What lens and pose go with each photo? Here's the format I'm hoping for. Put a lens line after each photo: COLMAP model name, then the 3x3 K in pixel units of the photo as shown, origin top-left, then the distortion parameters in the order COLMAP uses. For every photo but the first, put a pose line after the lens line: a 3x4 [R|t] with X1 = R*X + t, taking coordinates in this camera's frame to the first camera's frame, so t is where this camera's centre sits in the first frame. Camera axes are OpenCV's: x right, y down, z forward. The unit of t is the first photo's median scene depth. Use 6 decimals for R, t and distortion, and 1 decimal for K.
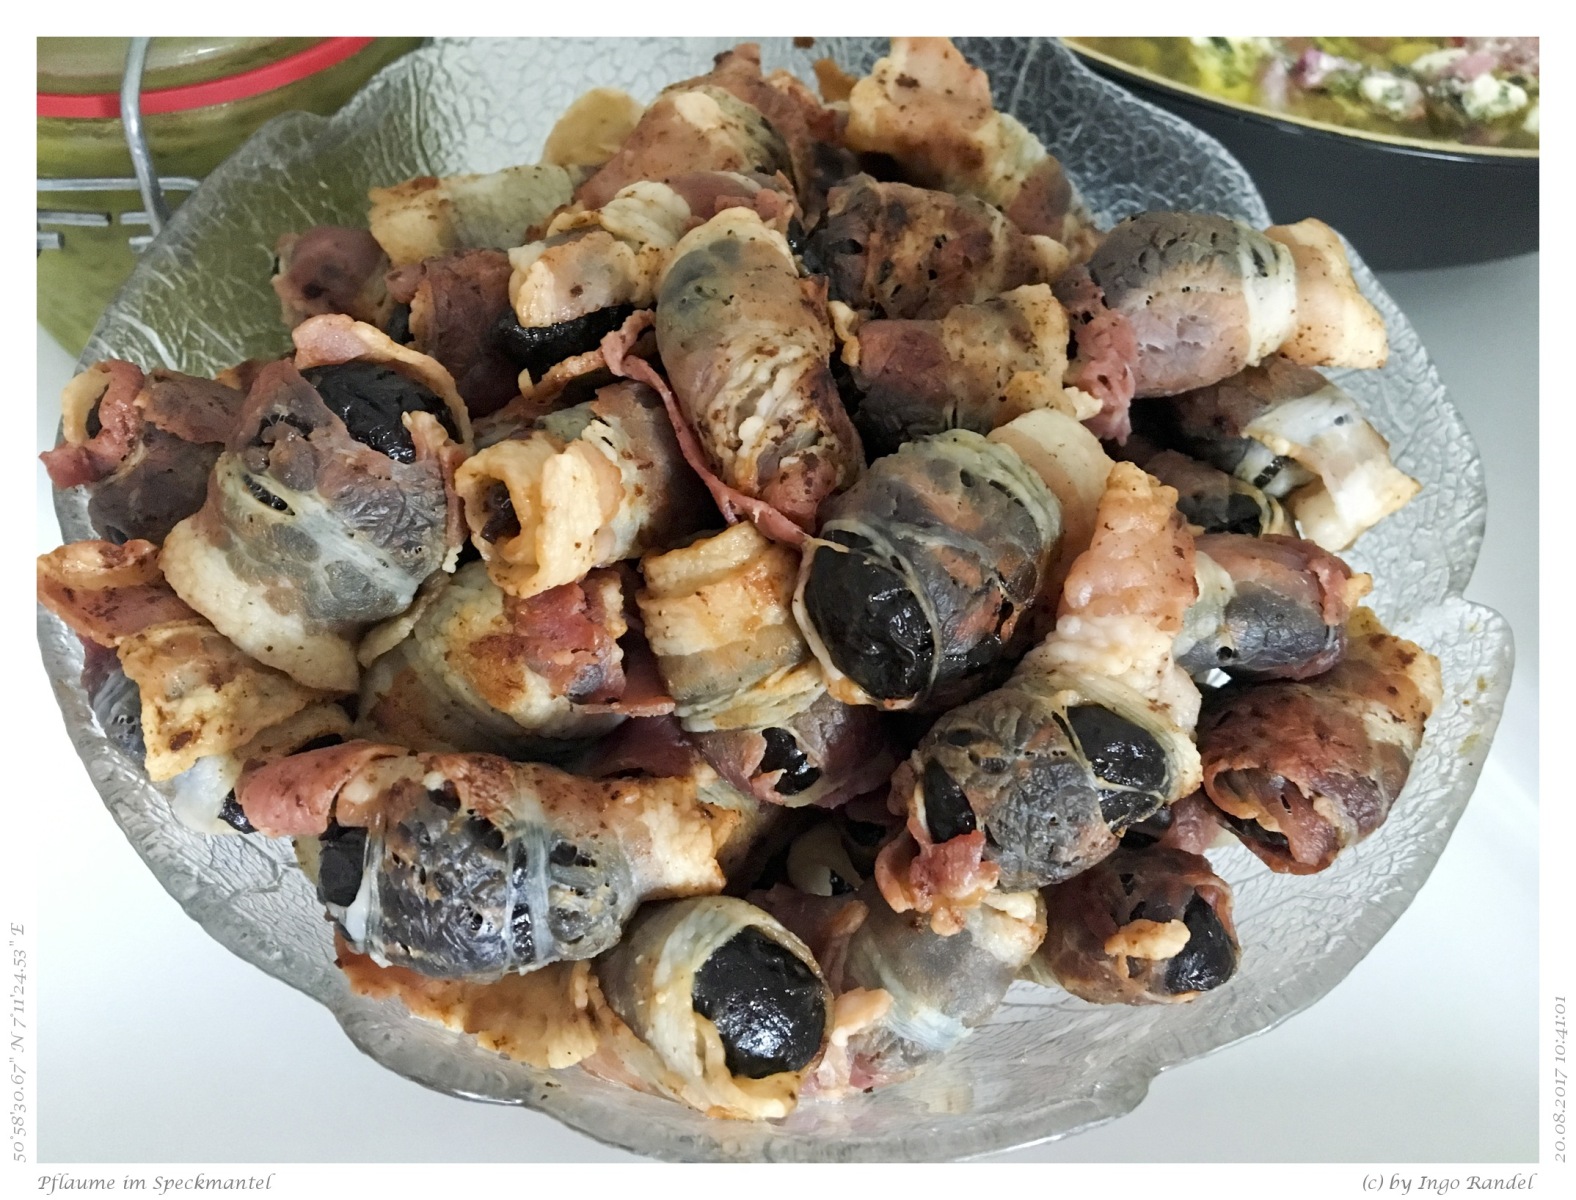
lens RADIAL K [[1379.9, 0, 788.0], [0, 1379.9, 600.0], [0, 0, 1]] dist [0.086958, -0.254559]
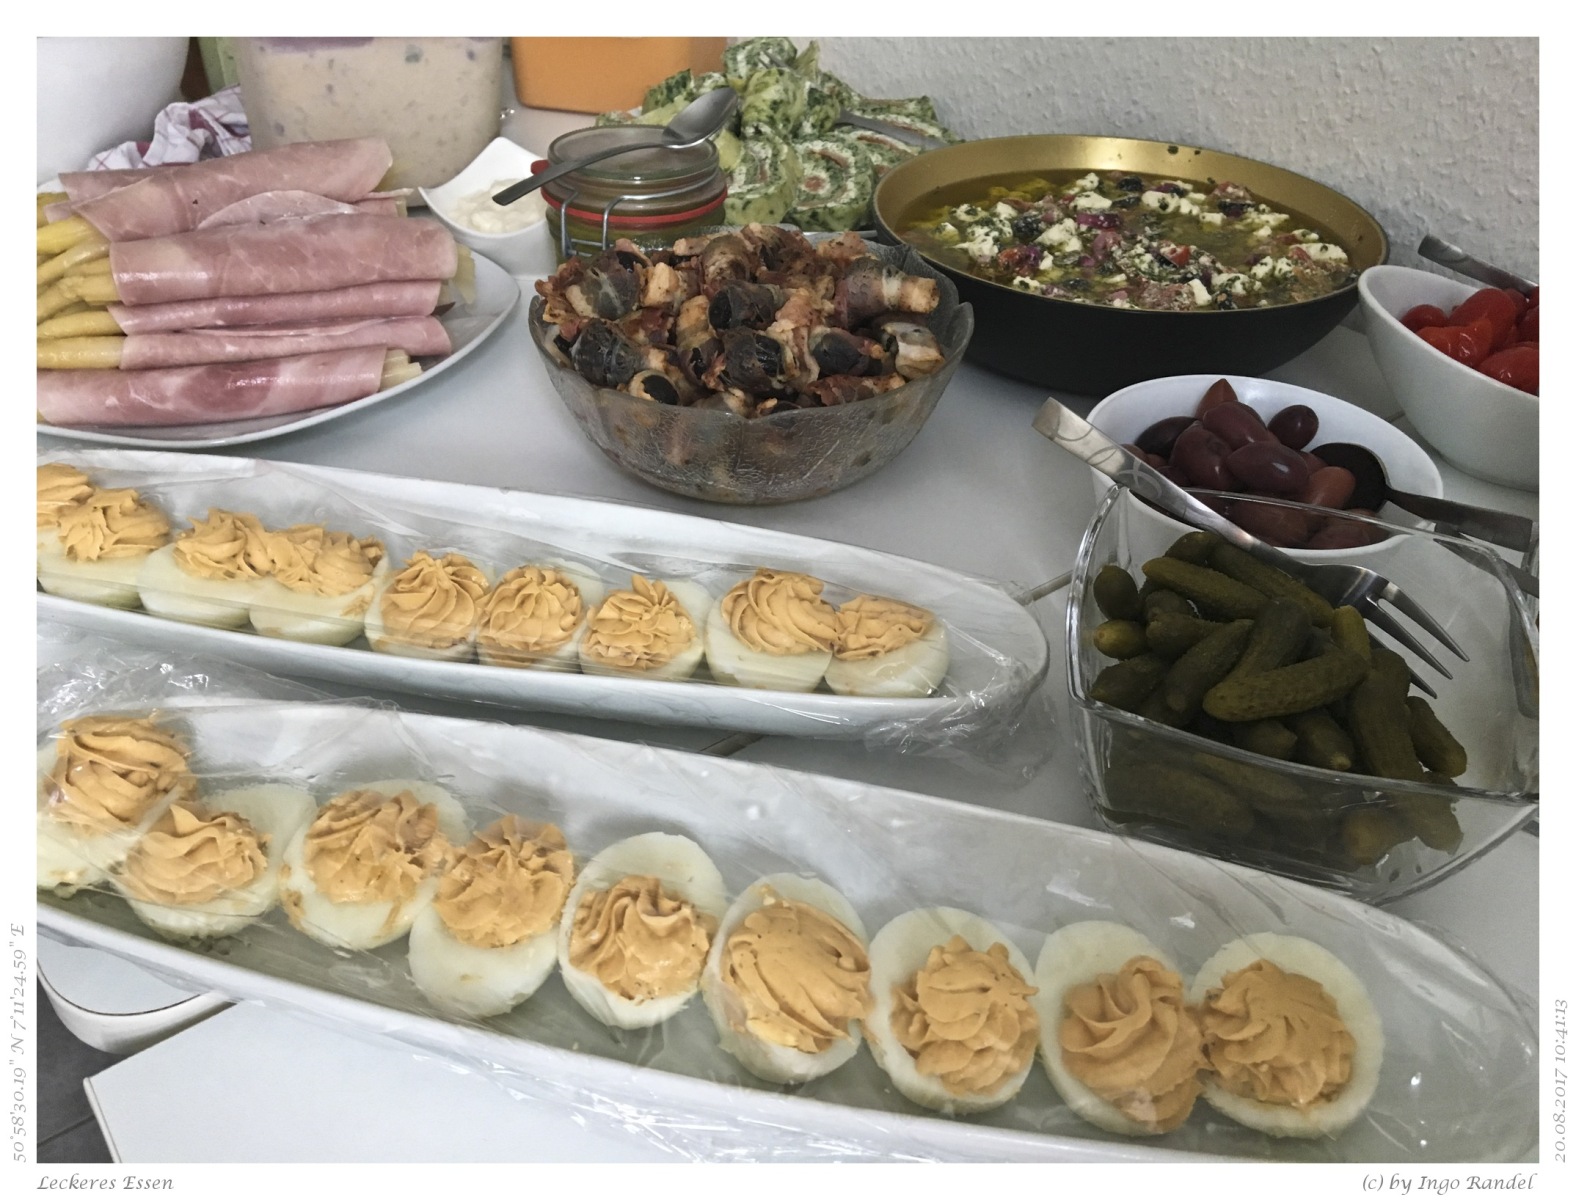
lens RADIAL K [[1379.9, 0, 788.0], [0, 1379.9, 600.0], [0, 0, 1]] dist [0.086958, -0.254559]
pose [[0.908380, 0.179348, -0.377730, 1.687730], [-0.308225, 0.897638, -0.315028, 1.745085], [0.282565, 0.402592, 0.870676, -1.791542]]
